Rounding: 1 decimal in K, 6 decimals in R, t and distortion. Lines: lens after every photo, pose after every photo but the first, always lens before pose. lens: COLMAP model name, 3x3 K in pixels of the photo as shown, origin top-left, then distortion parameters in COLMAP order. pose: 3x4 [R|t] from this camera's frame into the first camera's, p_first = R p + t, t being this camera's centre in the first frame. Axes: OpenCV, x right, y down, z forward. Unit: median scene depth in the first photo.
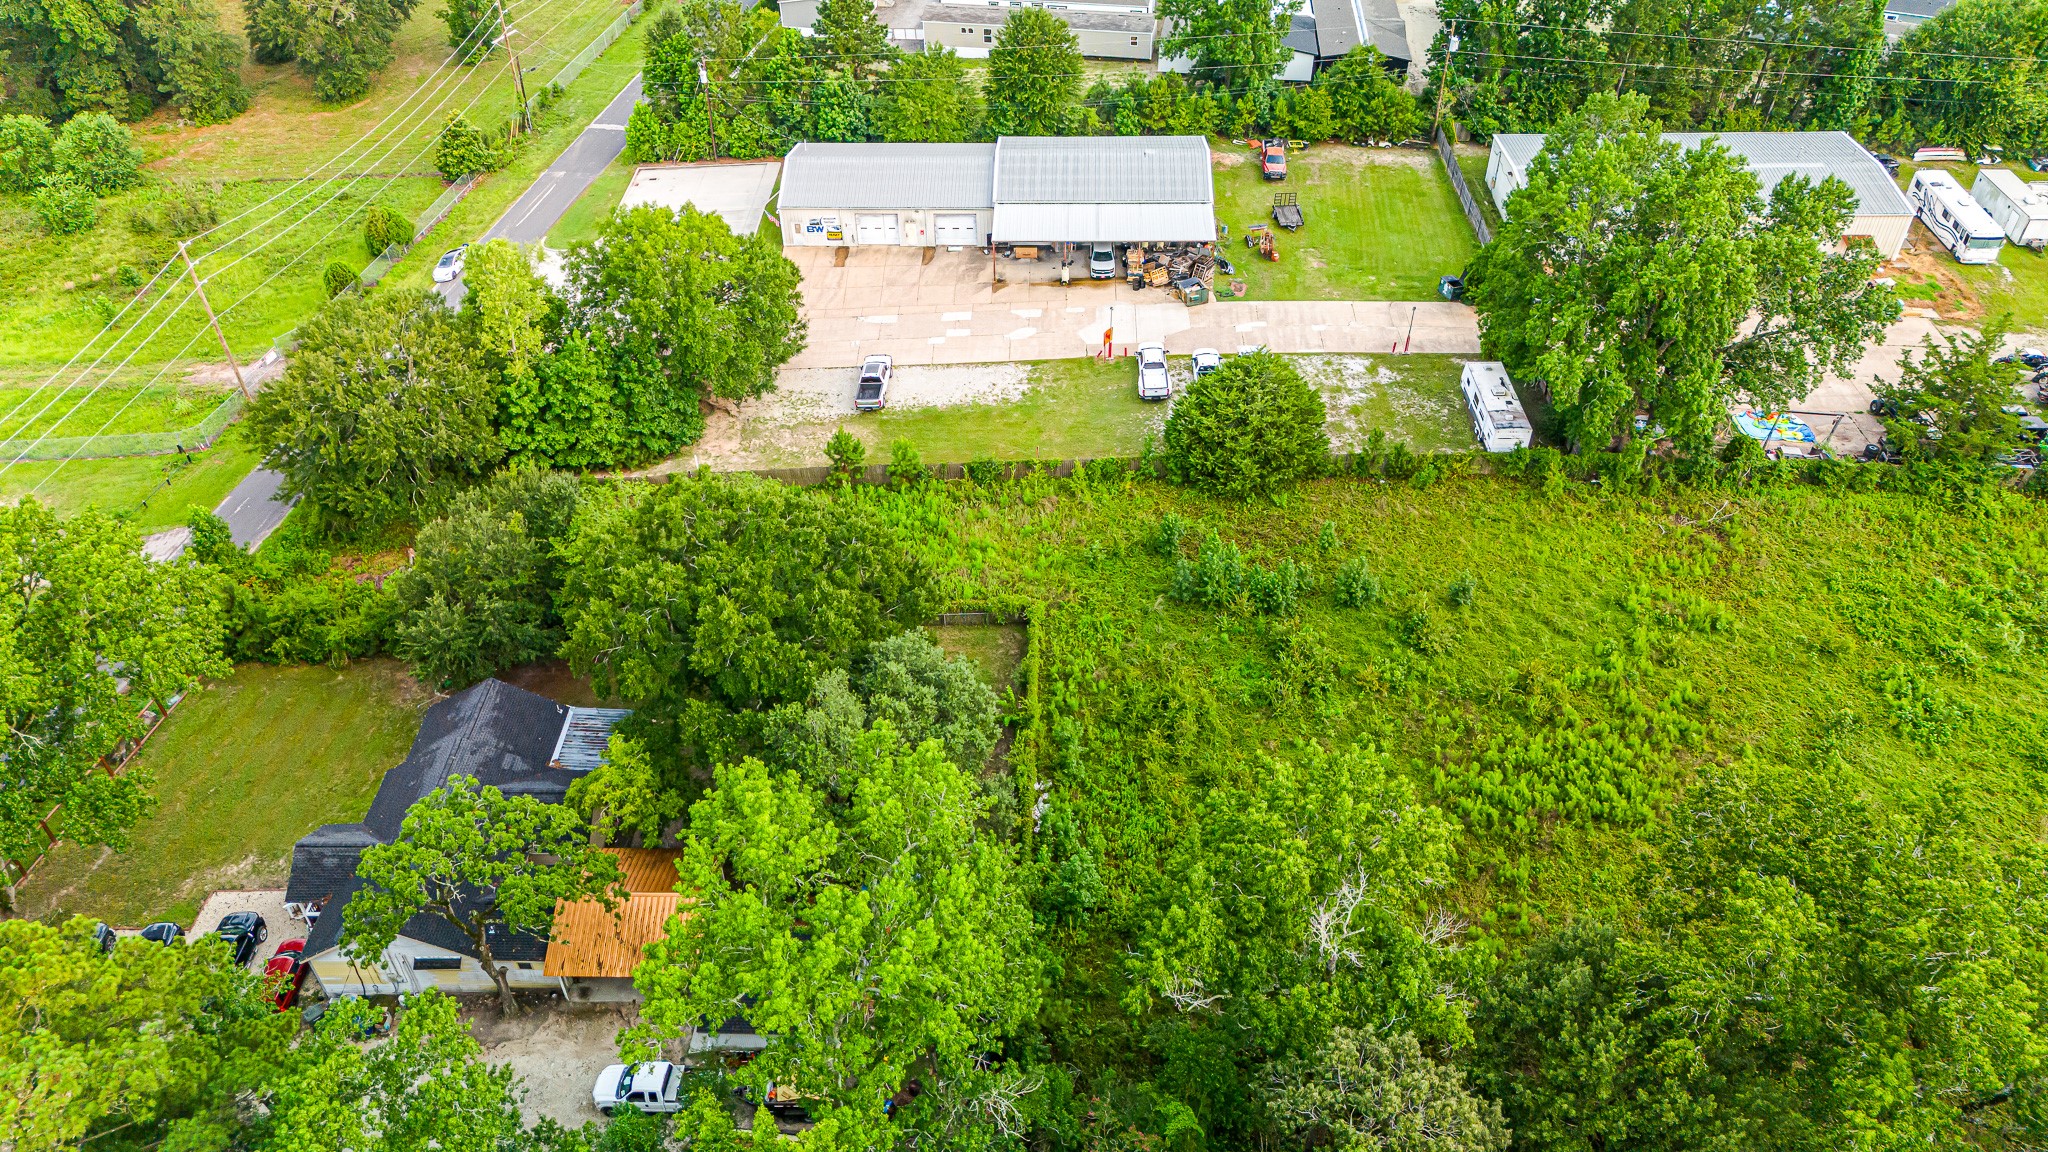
lens RADIAL K [[1515.7, 0, 1029.9], [0, 1515.7, 575.6], [0, 0, 1]] dist [0.069136, -0.044085]
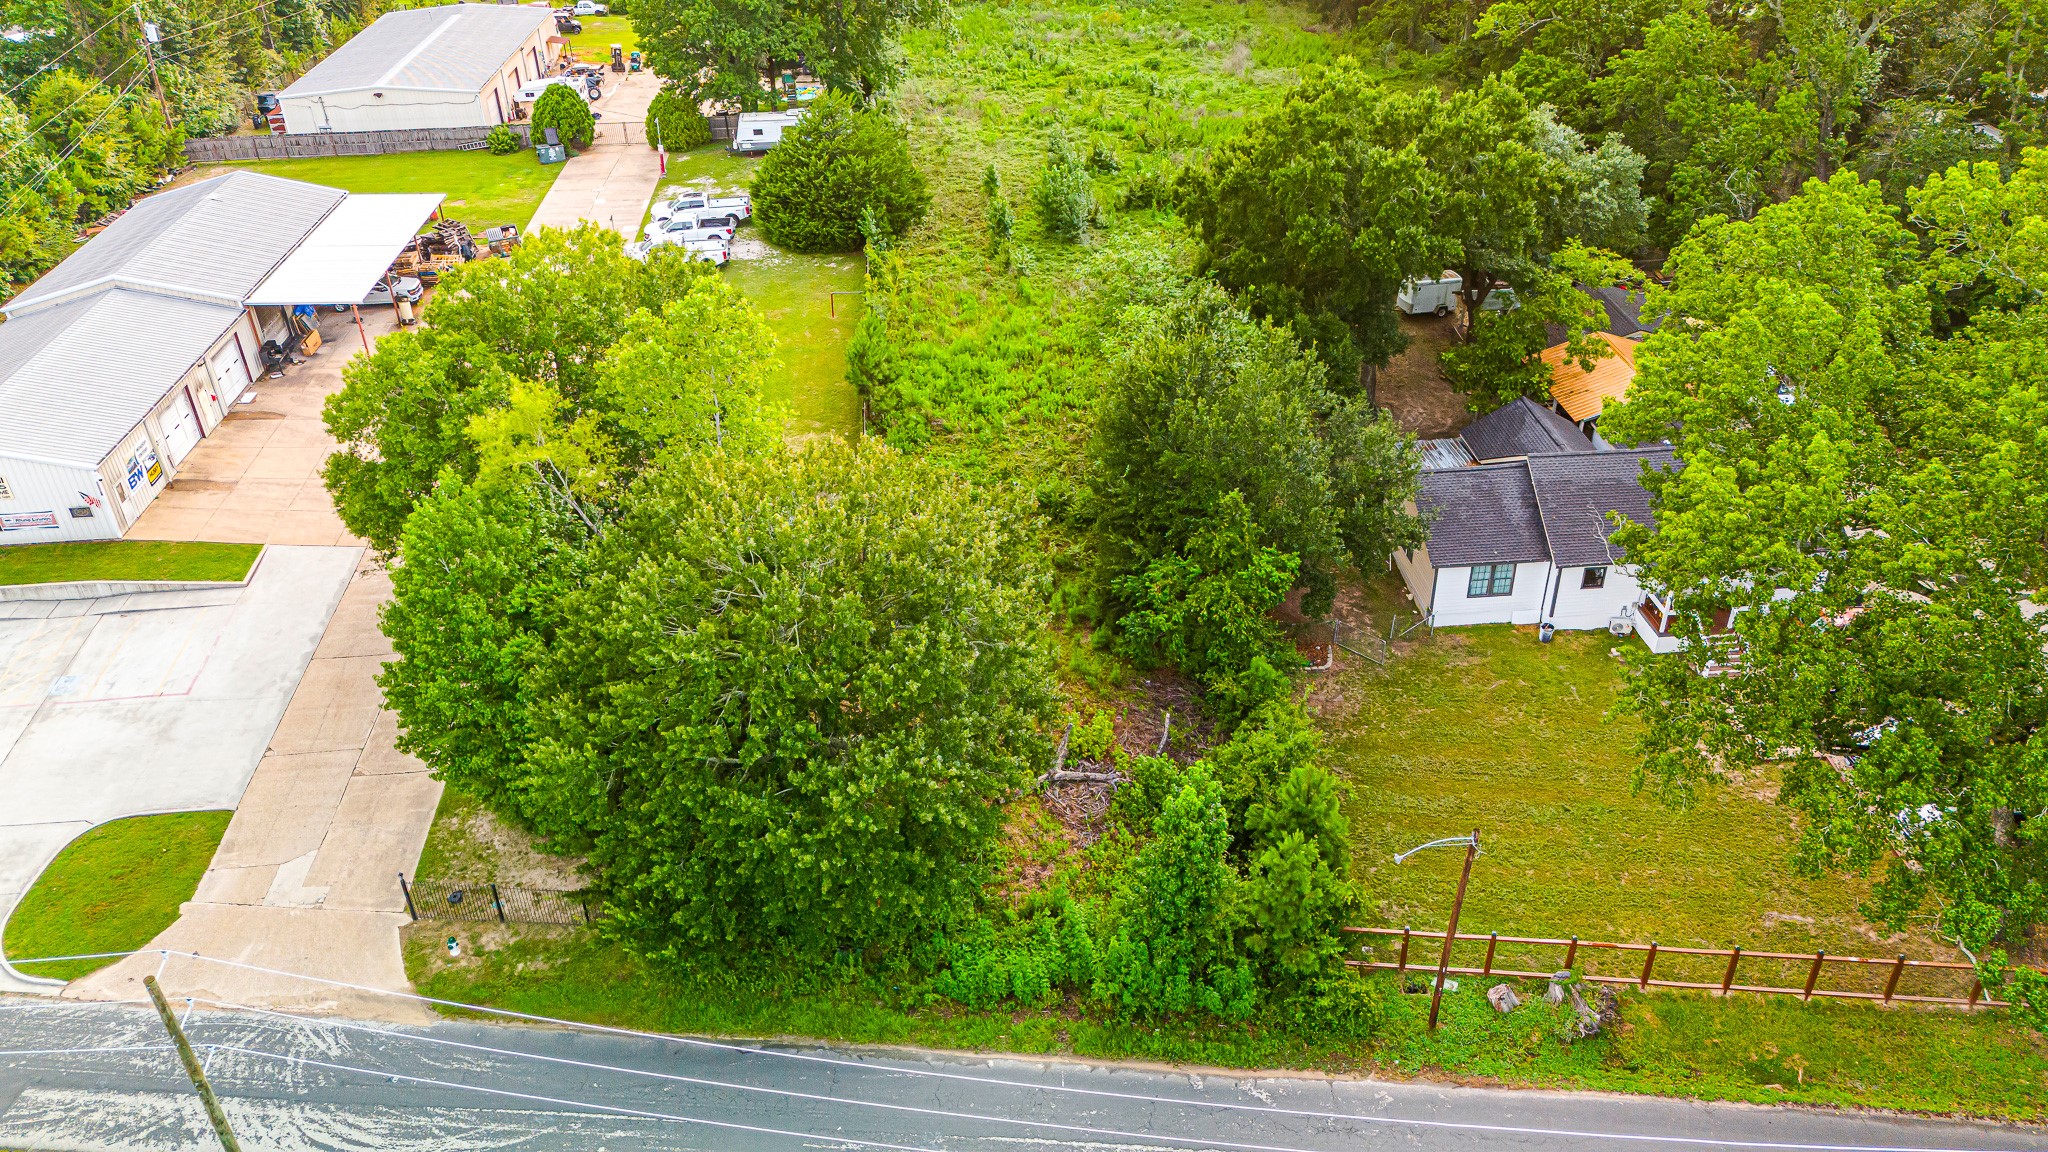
lens RADIAL K [[1515.7, 0, 1029.9], [0, 1515.7, 575.6], [0, 0, 1]] dist [0.069136, -0.044085]
pose [[-0.096918, -0.515226, 0.851557, -0.685101], [0.667235, 0.601217, 0.439700, -0.245141], [-0.738515, 0.610803, 0.285508, 0.652880]]
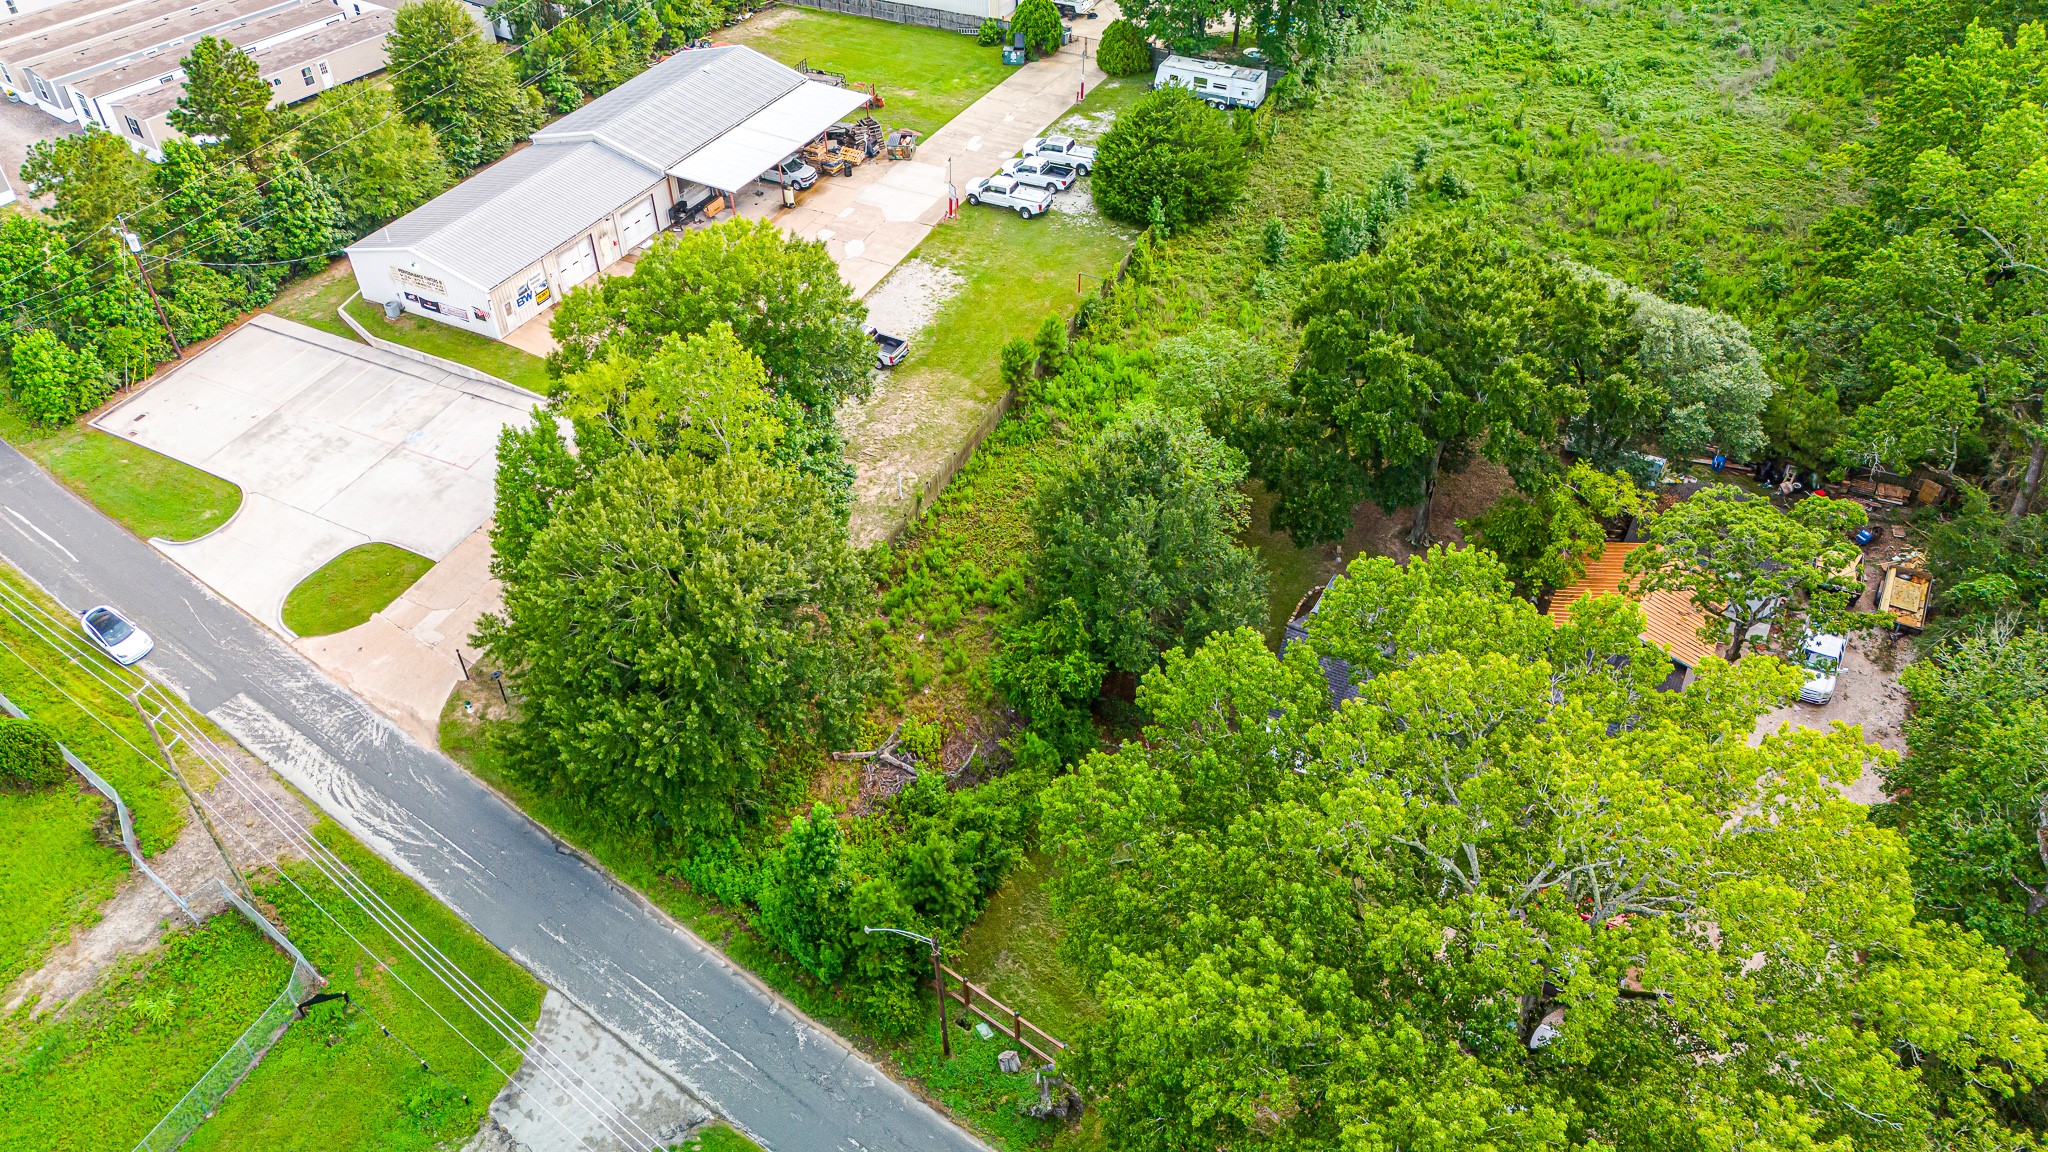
lens RADIAL K [[1515.7, 0, 1029.9], [0, 1515.7, 575.6], [0, 0, 1]] dist [0.069136, -0.044085]
pose [[0.443131, -0.574936, 0.687810, -0.669499], [0.591011, 0.764266, 0.258079, -0.175269], [-0.674049, 0.292141, 0.678463, 0.351547]]
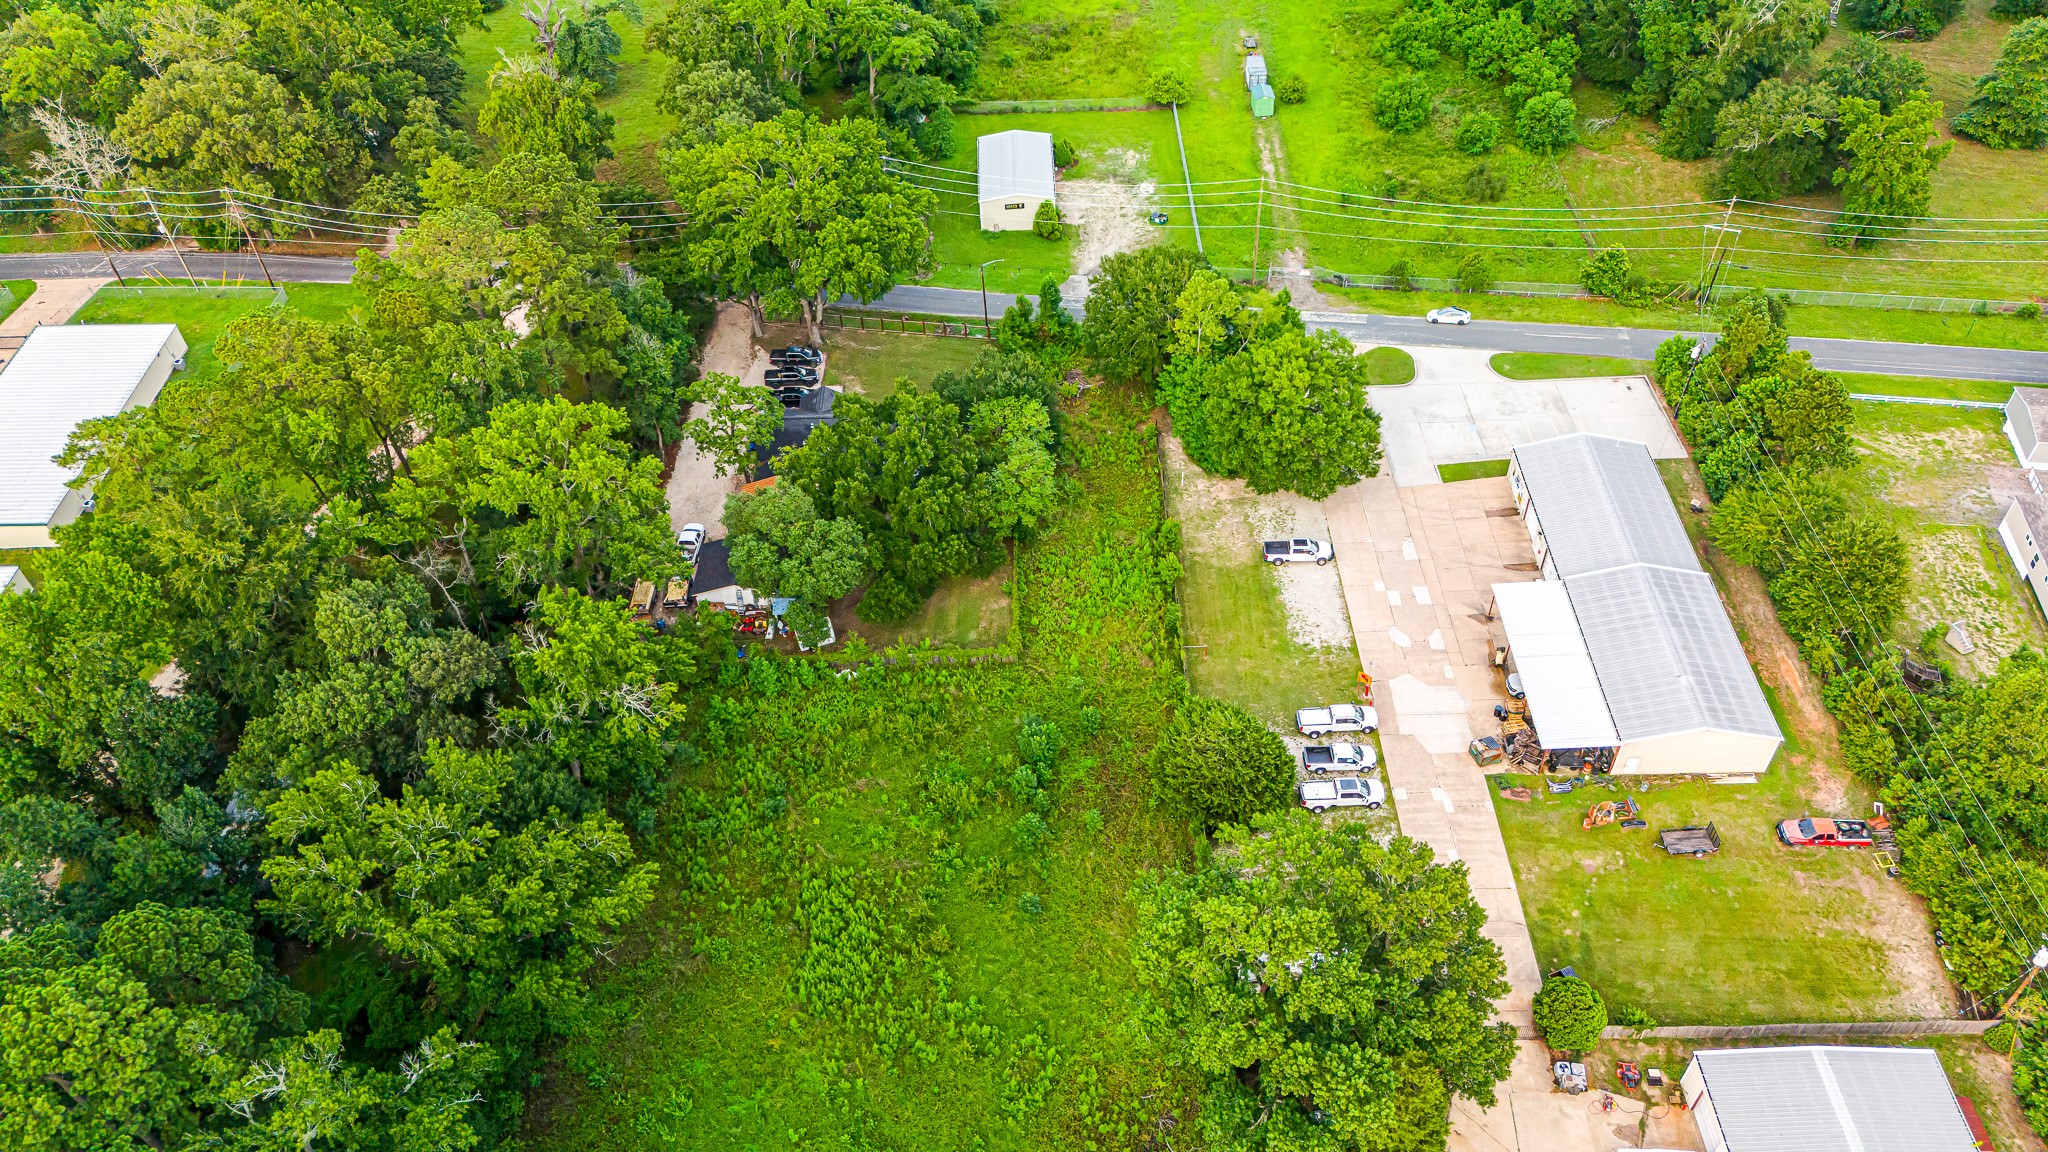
lens RADIAL K [[1515.7, 0, 1029.9], [0, 1515.7, 575.6], [0, 0, 1]] dist [0.069136, -0.044085]
pose [[0.034042, 0.723177, -0.689823, 0.699692], [-0.623310, 0.554901, 0.550972, -0.609309], [0.781233, 0.411218, 0.469654, 0.226760]]
